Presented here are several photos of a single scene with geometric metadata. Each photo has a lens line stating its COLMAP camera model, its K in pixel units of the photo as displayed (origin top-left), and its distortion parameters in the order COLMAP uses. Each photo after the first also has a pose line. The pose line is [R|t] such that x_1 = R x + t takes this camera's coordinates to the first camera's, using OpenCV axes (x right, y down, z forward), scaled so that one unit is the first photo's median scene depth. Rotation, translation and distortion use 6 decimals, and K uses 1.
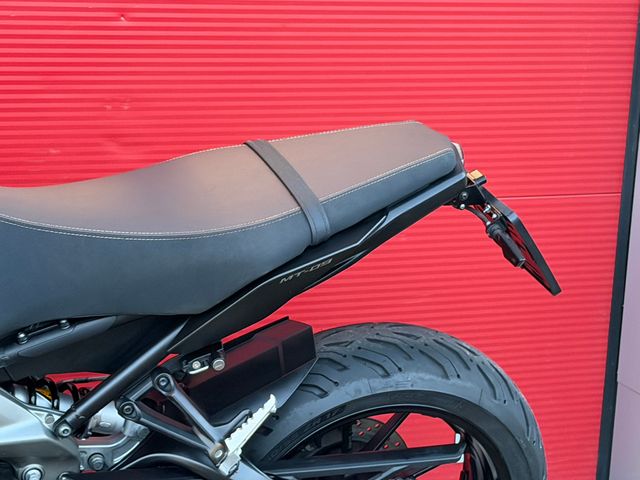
lens RADIAL K [[1610.5, 0, 305.9], [0, 1610.5, 265.8], [0, 0, 1]] dist [0.134388, 0.271159]
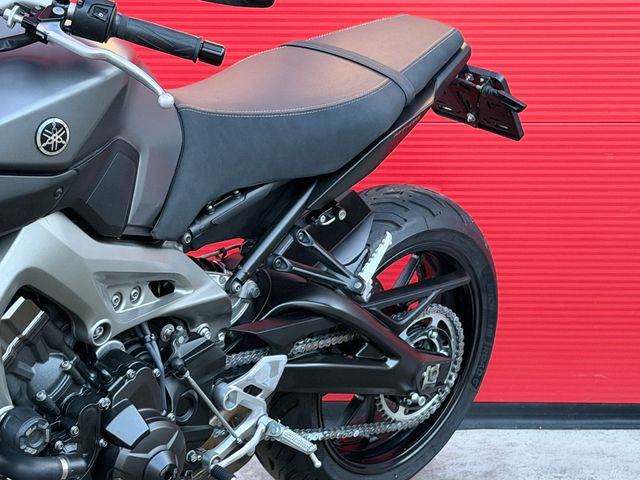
lens RADIAL K [[1610.5, 0, 305.9], [0, 1610.5, 265.8], [0, 0, 1]] dist [0.134388, 0.271159]
pose [[0.901285, -0.153869, 0.404982, -0.574959], [0.161933, 0.986695, 0.014507, 0.076523], [-0.401826, 0.052505, 0.914210, -0.105189]]
